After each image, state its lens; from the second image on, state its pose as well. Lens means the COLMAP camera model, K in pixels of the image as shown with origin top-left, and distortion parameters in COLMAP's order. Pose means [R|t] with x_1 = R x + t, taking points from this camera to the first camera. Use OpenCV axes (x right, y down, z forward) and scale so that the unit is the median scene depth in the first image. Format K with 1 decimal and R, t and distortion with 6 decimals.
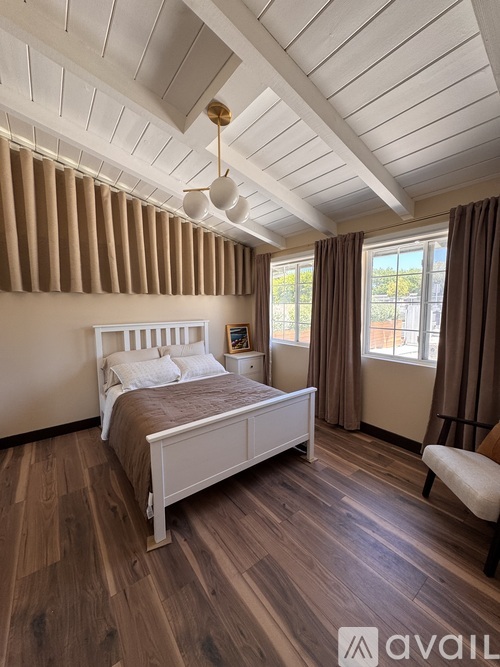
lens RADIAL K [[267.0, 0, 252.1], [0, 267.0, 331.2], [0, 0, 1]] dist [0.002525, 0.000291]
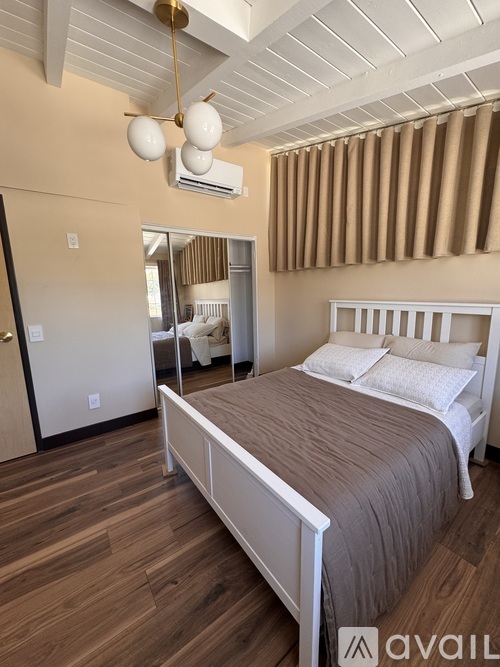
lens RADIAL K [[267.0, 0, 250.7], [0, 267.0, 333.9], [0, 0, 1]] dist [0.002525, 0.000291]
pose [[-0.023652, 0.174485, -0.984376, 0.472293], [-0.074942, 0.981571, 0.175789, -0.056633], [0.996907, 0.077929, -0.010140, 0.824619]]
